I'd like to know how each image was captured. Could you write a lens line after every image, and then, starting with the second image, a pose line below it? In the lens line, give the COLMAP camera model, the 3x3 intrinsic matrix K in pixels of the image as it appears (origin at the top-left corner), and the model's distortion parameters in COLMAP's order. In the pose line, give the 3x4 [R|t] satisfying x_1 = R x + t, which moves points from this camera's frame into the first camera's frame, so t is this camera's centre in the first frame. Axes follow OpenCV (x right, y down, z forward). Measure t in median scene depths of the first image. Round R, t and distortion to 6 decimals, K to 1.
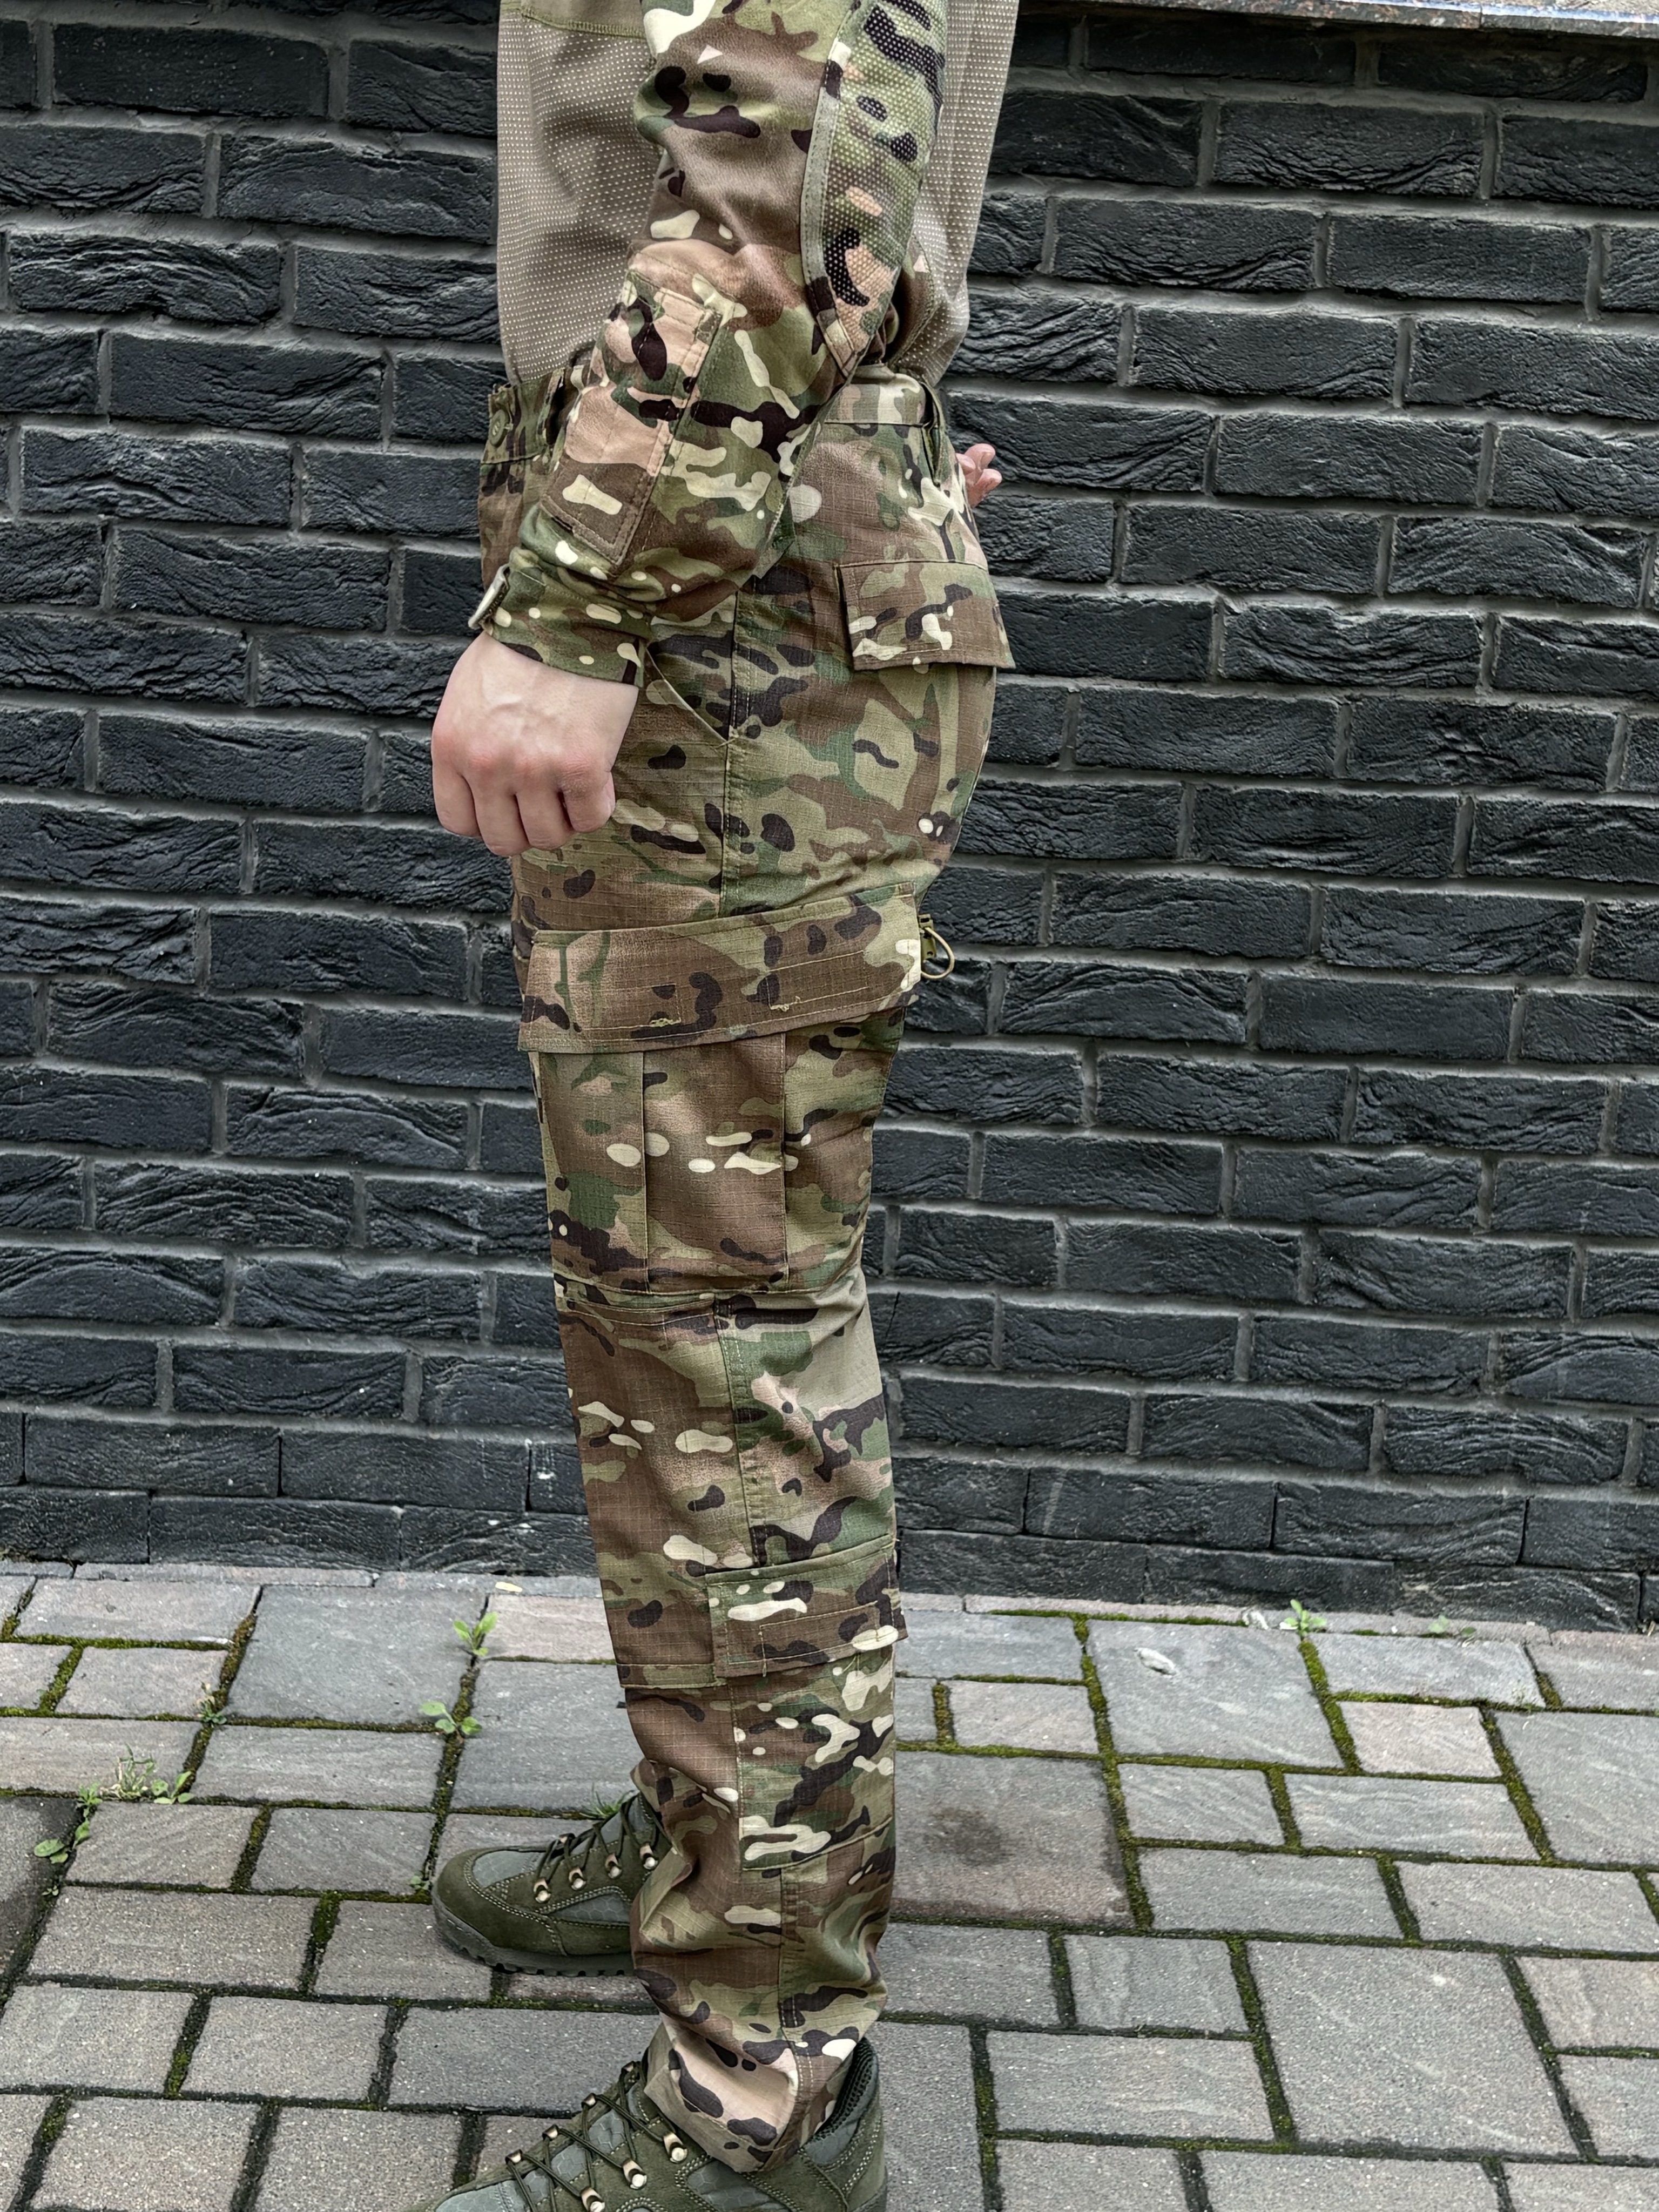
lens RADIAL K [[3133.0, 0, 829.5], [0, 3133.0, 1106.0], [0, 0, 1]] dist [0.246009, -0.948763]
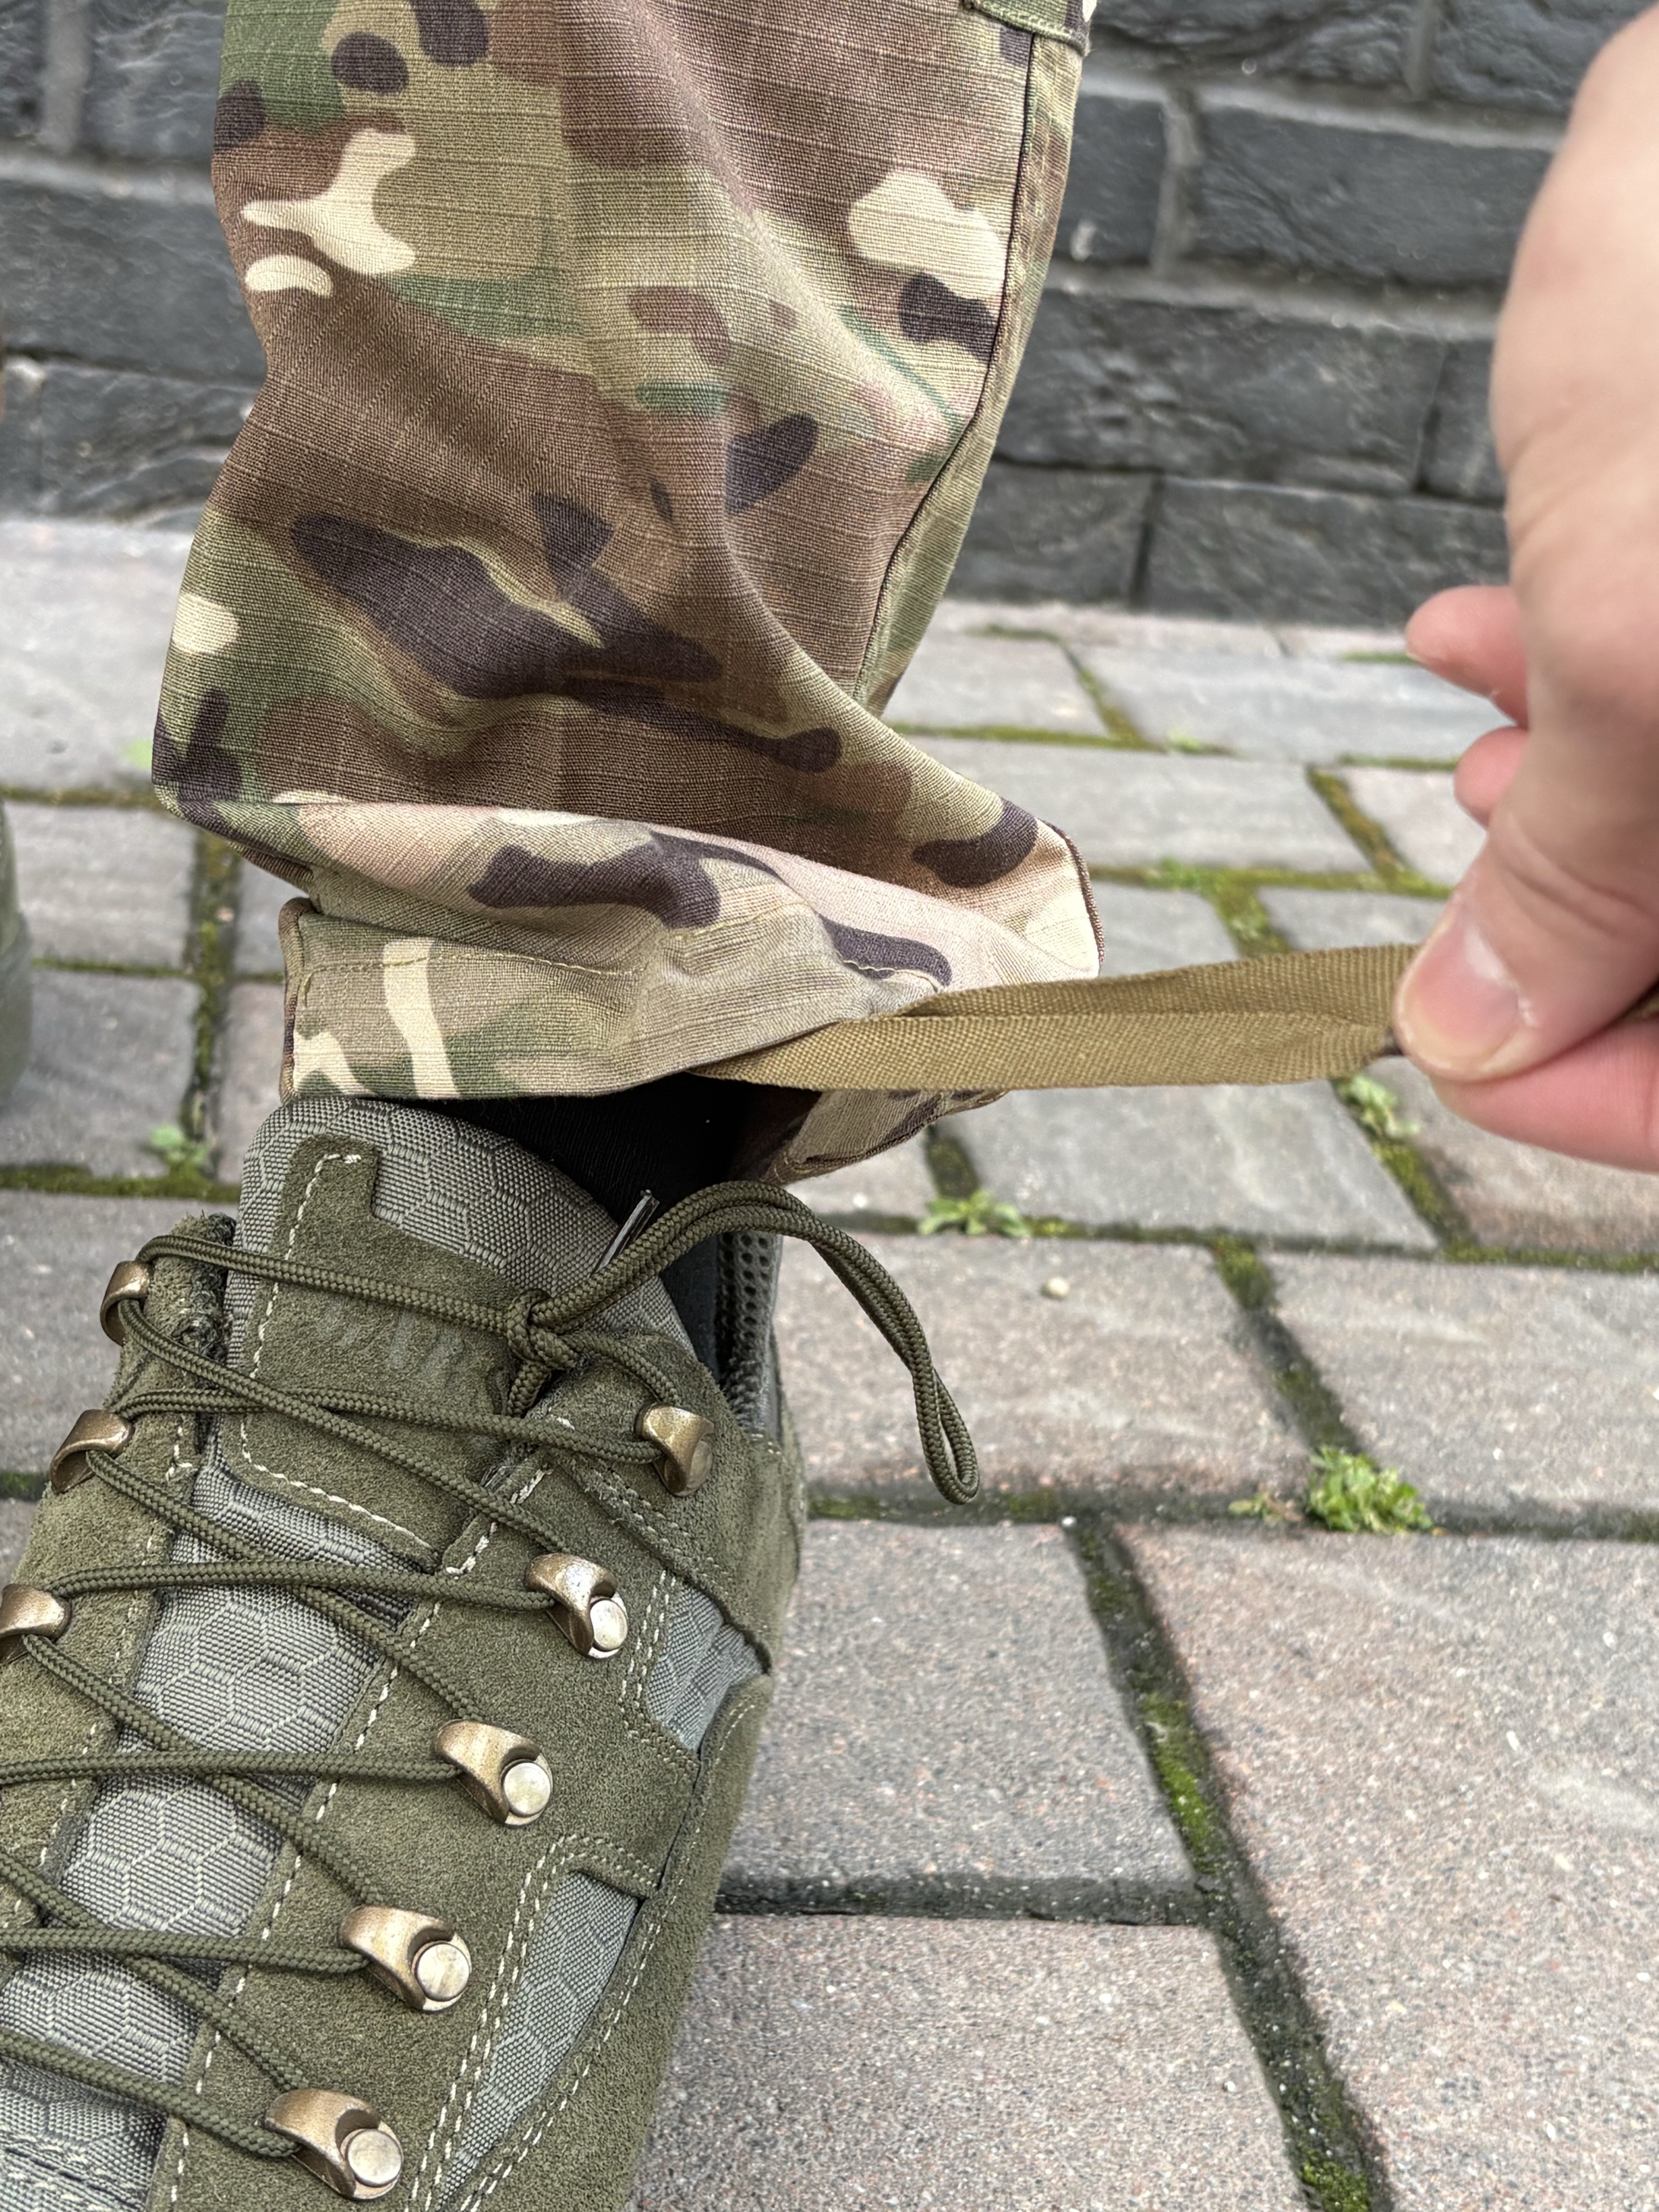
lens RADIAL K [[3133.0, 0, 829.5], [0, 3133.0, 1106.0], [0, 0, 1]] dist [0.246009, -0.948763]
pose [[0.989881, 0.010709, 0.141495, -0.094375], [-0.035225, 0.984482, 0.171915, 0.156923], [-0.137458, -0.175160, 0.974897, 0.576884]]
